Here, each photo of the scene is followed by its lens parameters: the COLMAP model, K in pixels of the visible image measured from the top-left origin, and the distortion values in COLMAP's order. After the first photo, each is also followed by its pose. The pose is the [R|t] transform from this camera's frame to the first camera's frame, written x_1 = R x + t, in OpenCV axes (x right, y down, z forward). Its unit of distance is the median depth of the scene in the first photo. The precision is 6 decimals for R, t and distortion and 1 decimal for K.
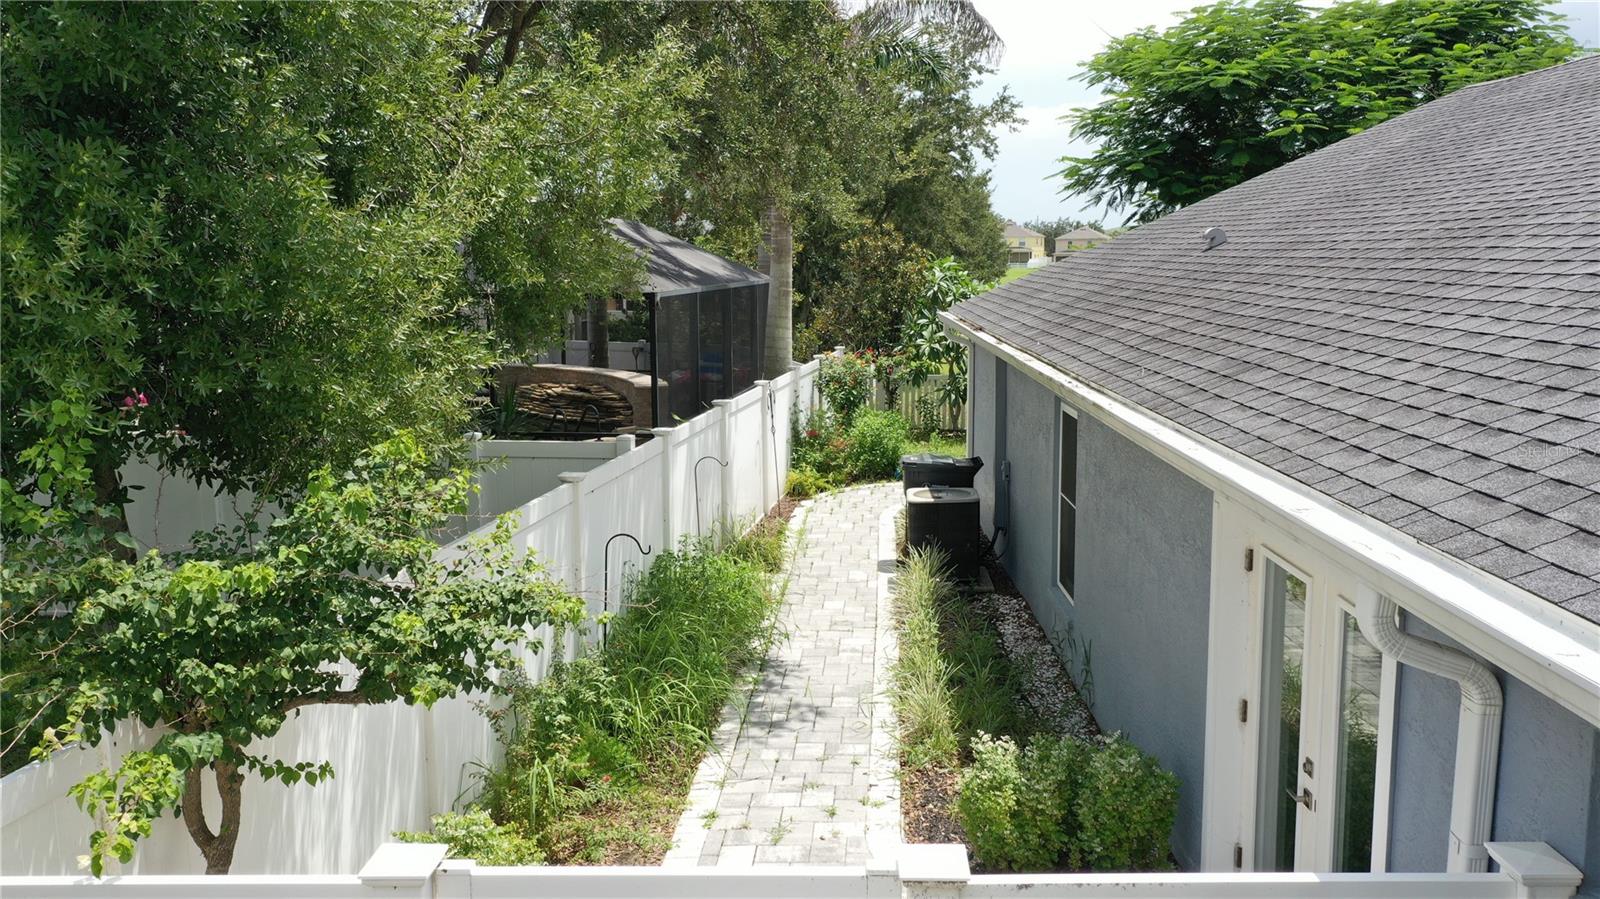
lens RADIAL K [[1283.0, 0, 803.6], [0, 1283.0, 435.4], [0, 0, 1]] dist [0.009341, 0.009228]
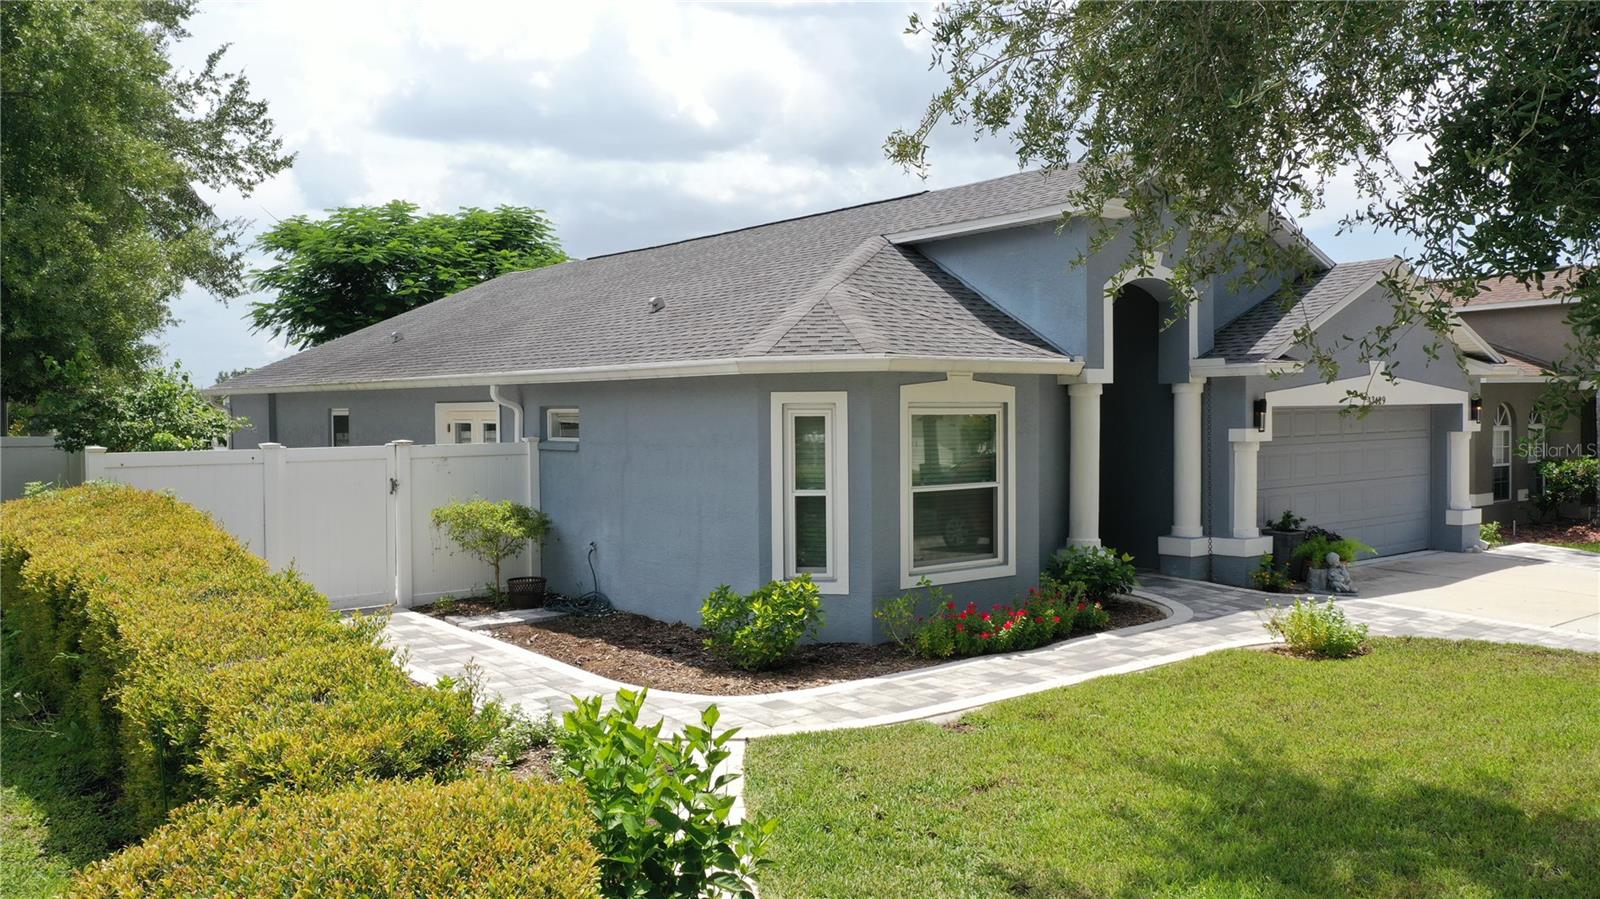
lens RADIAL K [[1283.0, 0, 803.6], [0, 1283.0, 435.4], [0, 0, 1]] dist [0.009341, 0.009228]
pose [[0.772543, -0.007099, 0.634922, -0.247928], [0.091020, 0.990849, -0.099671, 0.137279], [-0.628404, 0.134791, 0.766120, -0.485942]]
